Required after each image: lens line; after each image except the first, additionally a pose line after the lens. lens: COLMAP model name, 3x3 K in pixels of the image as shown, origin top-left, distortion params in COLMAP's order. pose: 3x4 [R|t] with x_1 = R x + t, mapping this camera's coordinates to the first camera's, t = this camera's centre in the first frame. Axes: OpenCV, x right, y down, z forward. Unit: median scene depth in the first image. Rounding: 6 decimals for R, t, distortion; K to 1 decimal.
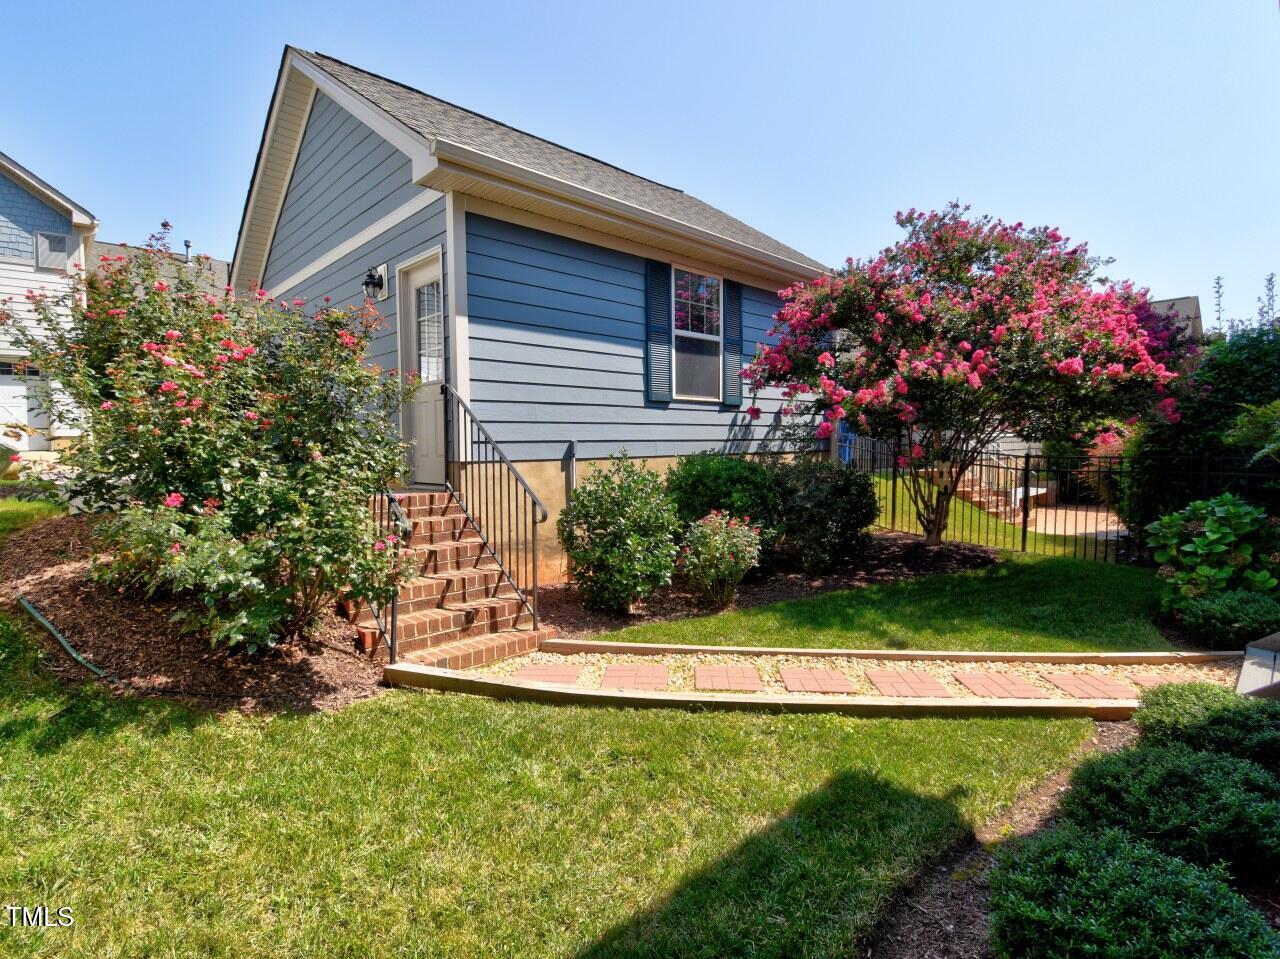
lens RADIAL K [[640.9, 0, 642.8], [0, 640.9, 478.1], [0, 0, 1]] dist [-0.001210, -0.002918]
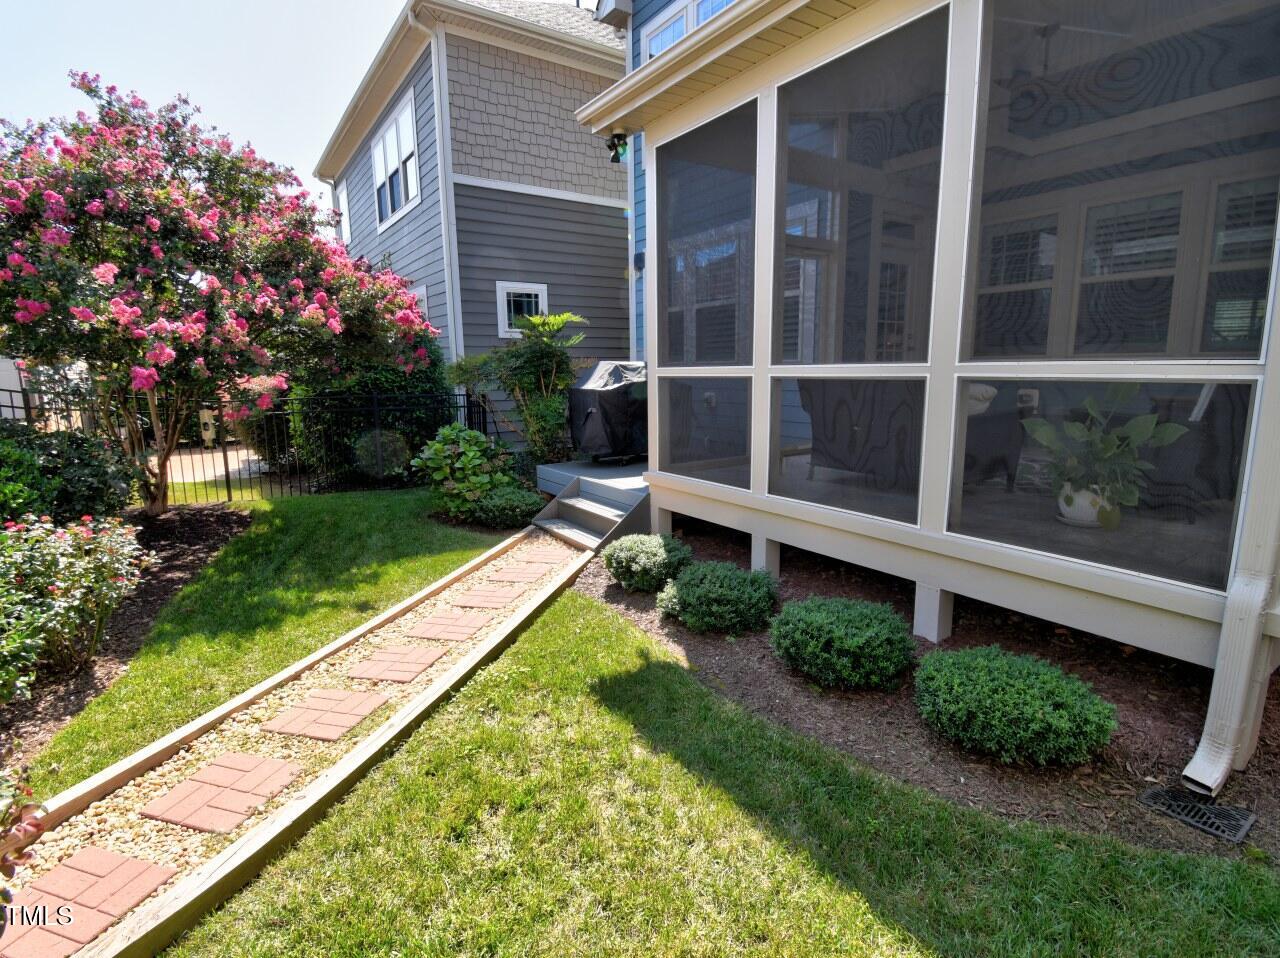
lens RADIAL K [[640.9, 0, 637.2], [0, 640.9, 477.9], [0, 0, 1]] dist [-0.001210, -0.002918]
pose [[0.170841, -0.158201, 0.972515, -0.378823], [0.067464, 0.986588, 0.148638, -0.036318], [-0.982986, 0.040216, 0.179223, 0.382493]]
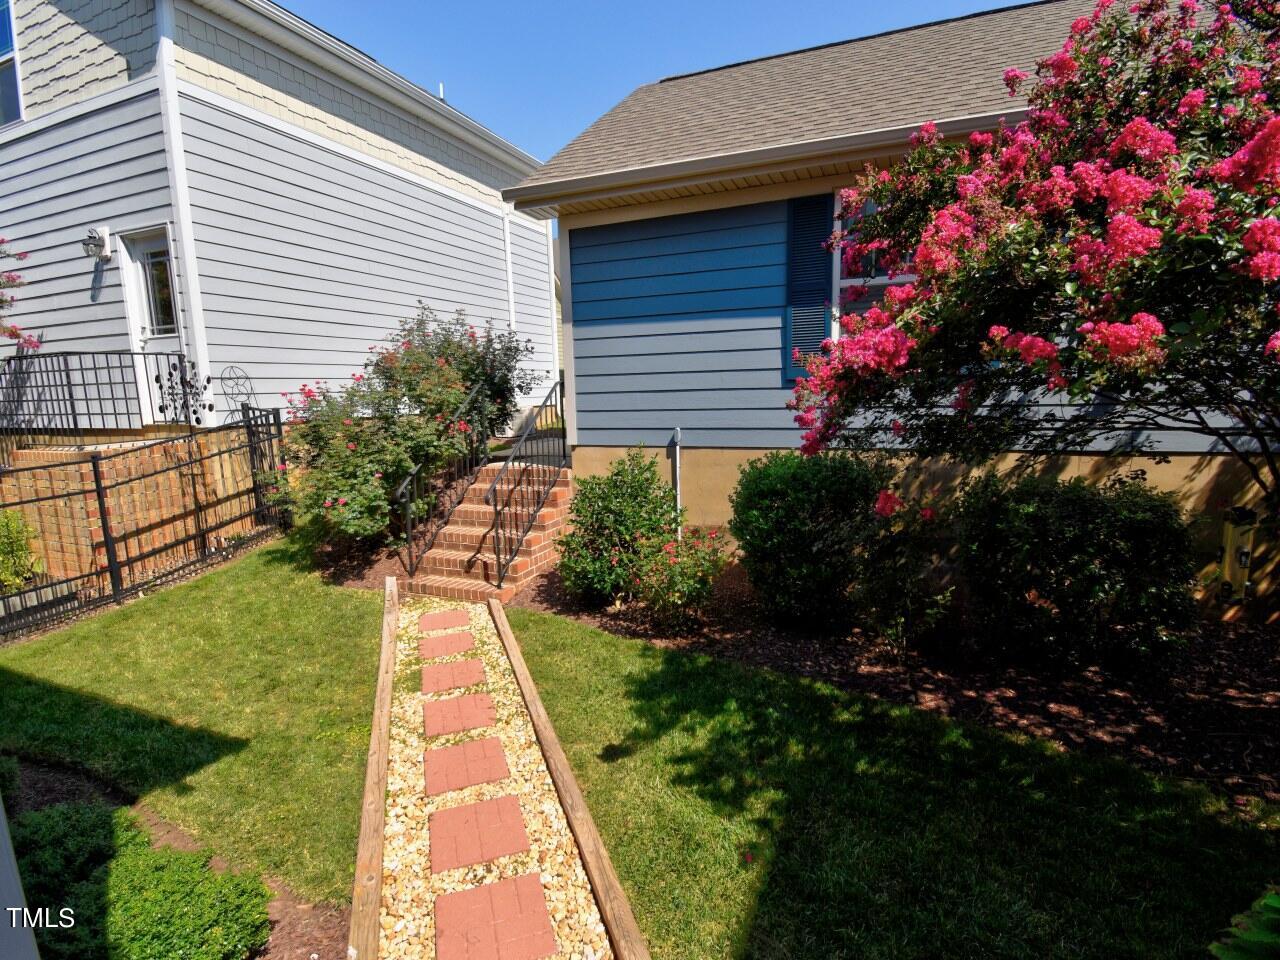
lens RADIAL K [[640.9, 0, 647.2], [0, 640.9, 486.2], [0, 0, 1]] dist [-0.001210, -0.002918]
pose [[0.400814, 0.138519, -0.905627, 0.915656], [-0.031269, 0.989996, 0.137584, -0.123980], [0.915625, -0.026828, 0.401136, 0.666064]]
